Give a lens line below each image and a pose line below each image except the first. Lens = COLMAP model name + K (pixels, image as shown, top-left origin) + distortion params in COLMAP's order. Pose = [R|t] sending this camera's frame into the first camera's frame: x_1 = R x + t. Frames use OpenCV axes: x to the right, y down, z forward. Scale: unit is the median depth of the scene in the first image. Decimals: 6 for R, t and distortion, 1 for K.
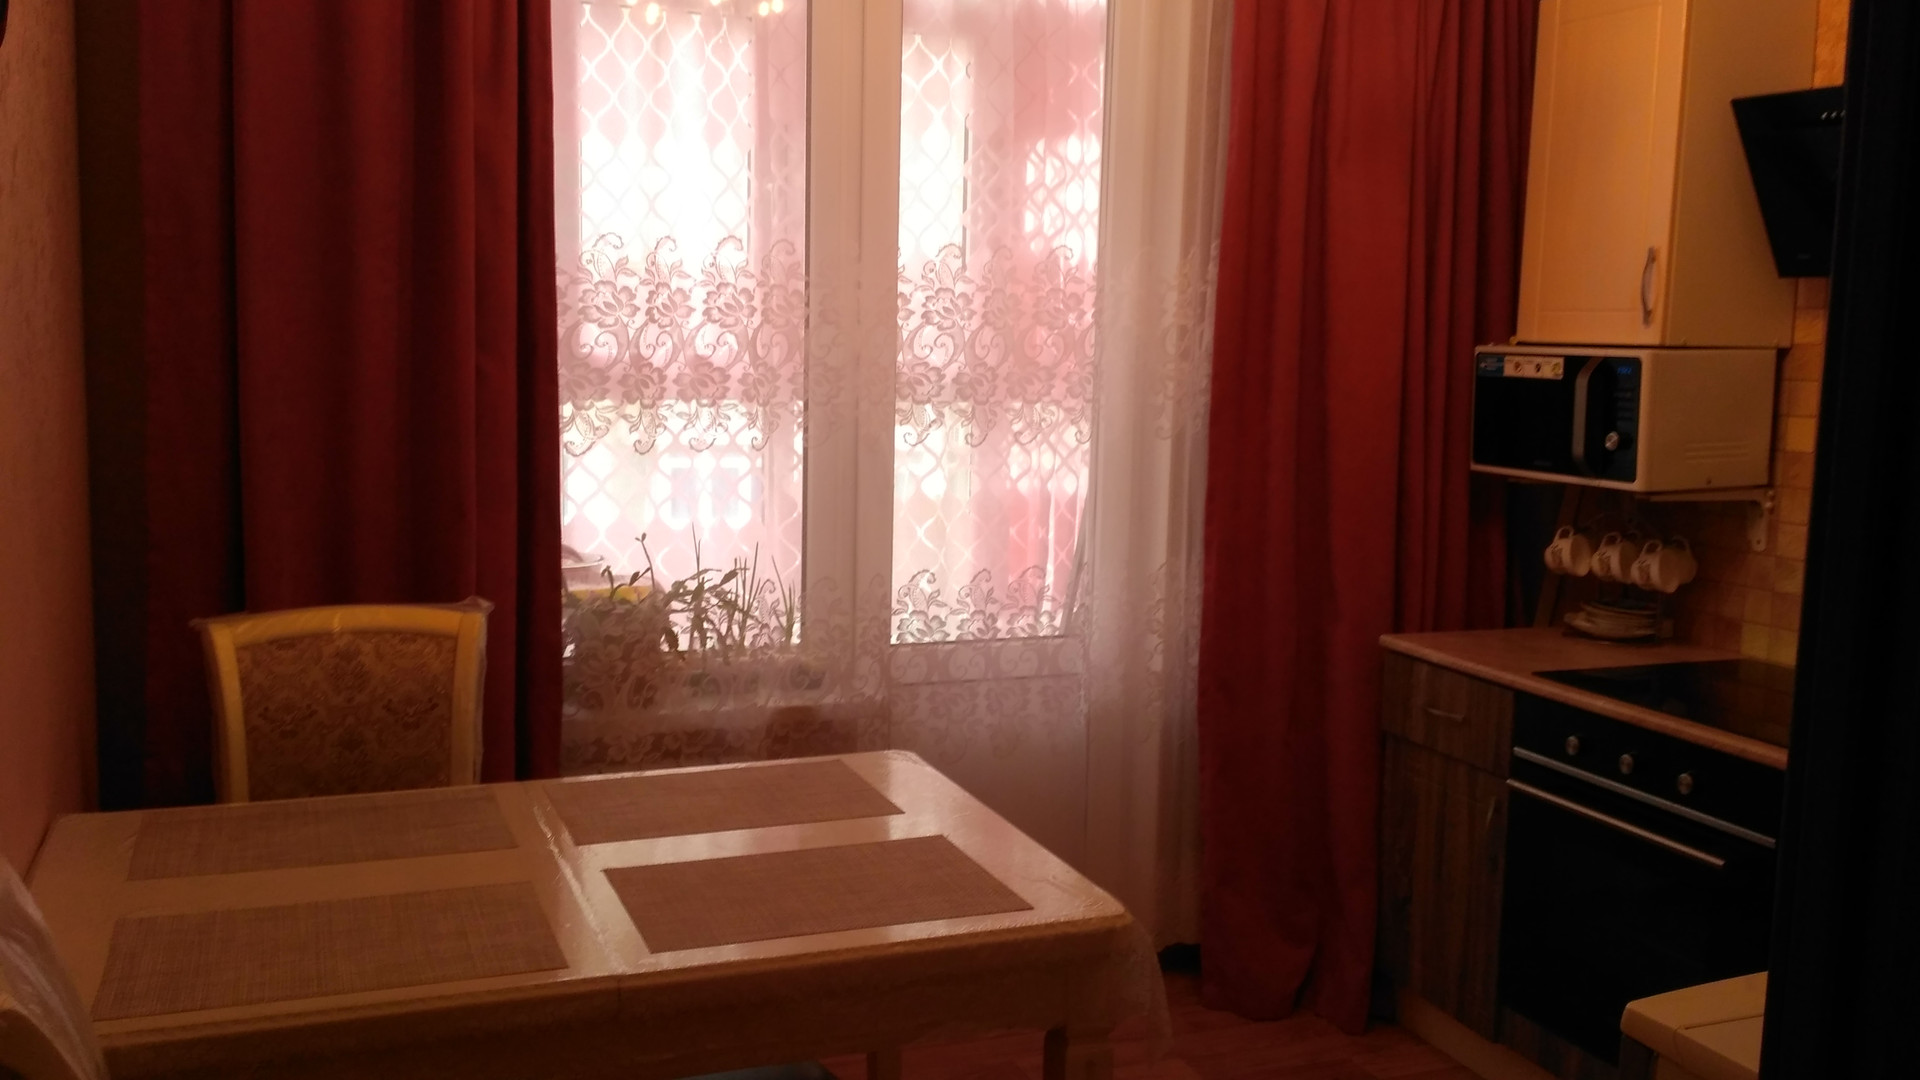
lens RADIAL K [[1672.7, 0, 957.8], [0, 1672.7, 539.3], [0, 0, 1]] dist [0.013389, -0.030567]
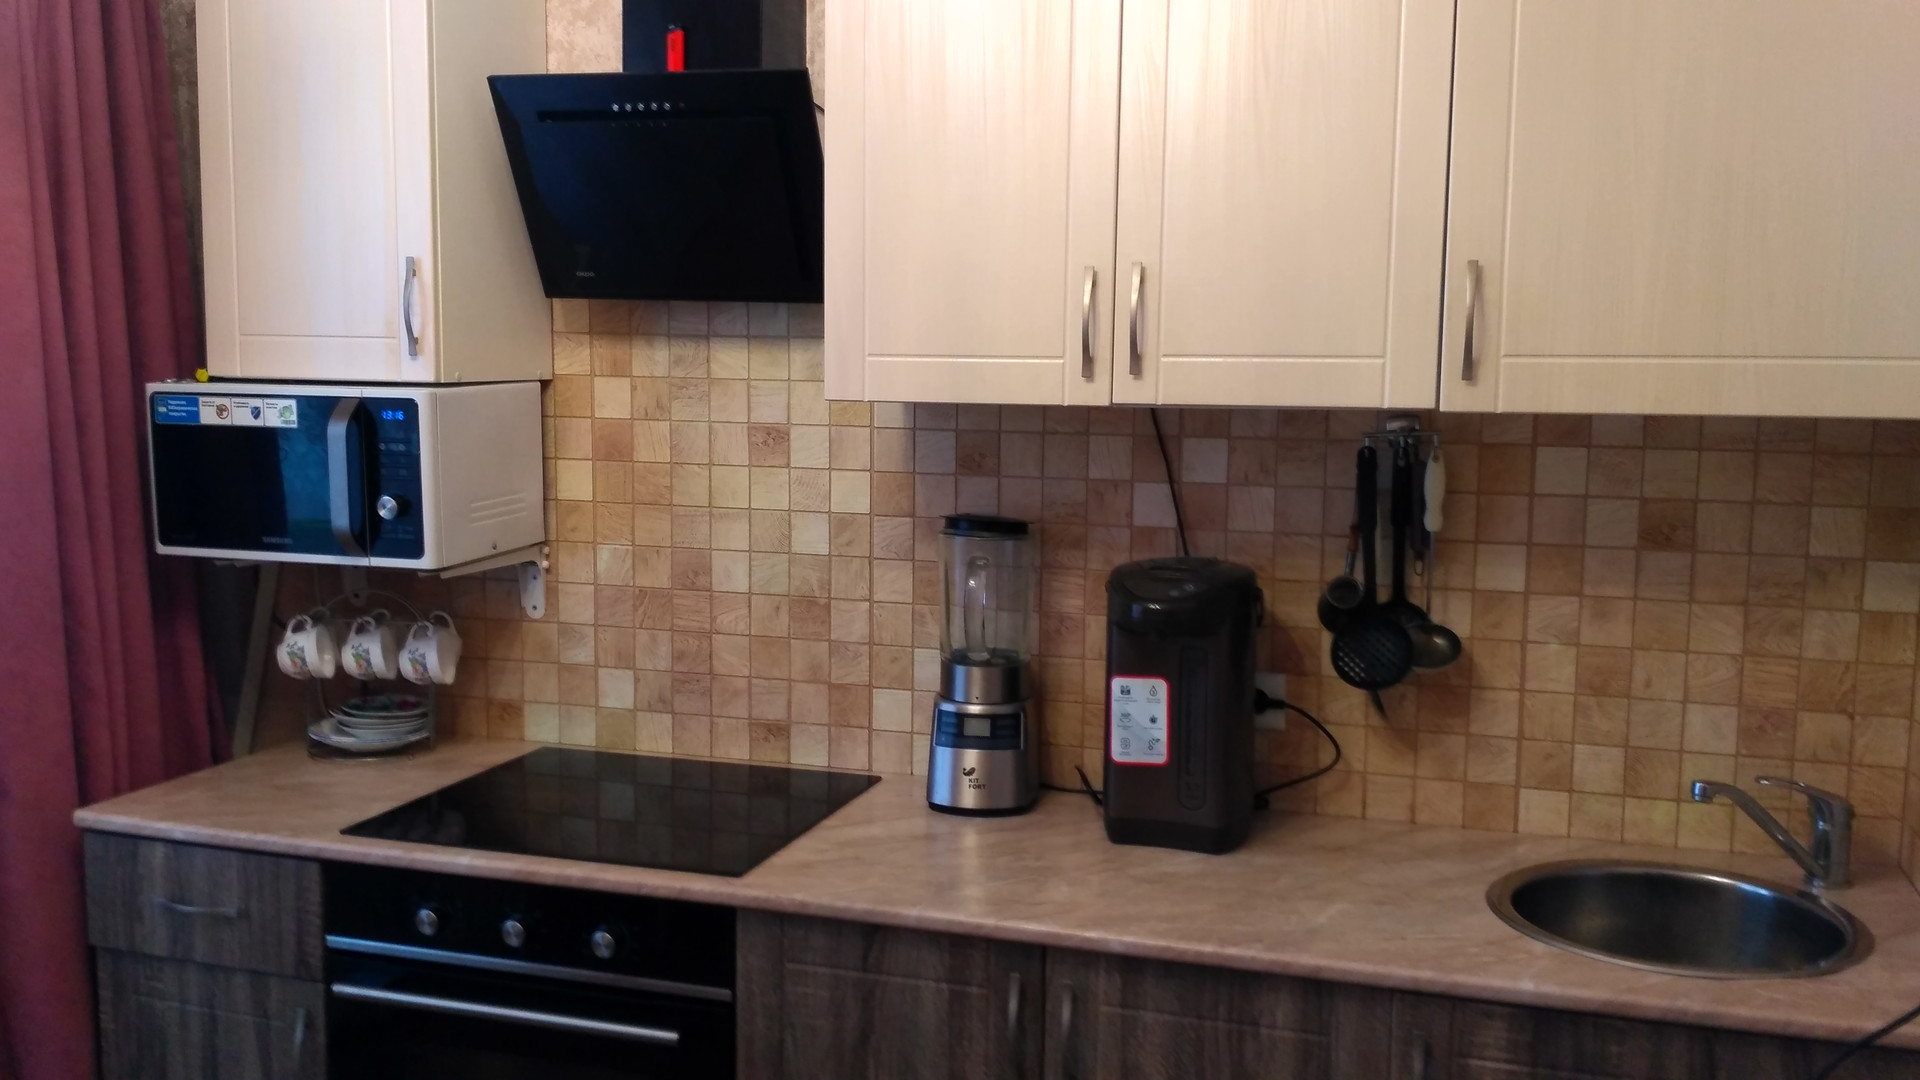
lens RADIAL K [[1672.7, 0, 960.4], [0, 1672.7, 545.5], [0, 0, 1]] dist [0.013389, -0.030567]
pose [[0.622298, -0.103383, 0.775923, -0.042642], [0.098868, 0.993683, 0.053104, -0.053582], [-0.776512, 0.043667, 0.628588, 0.298635]]
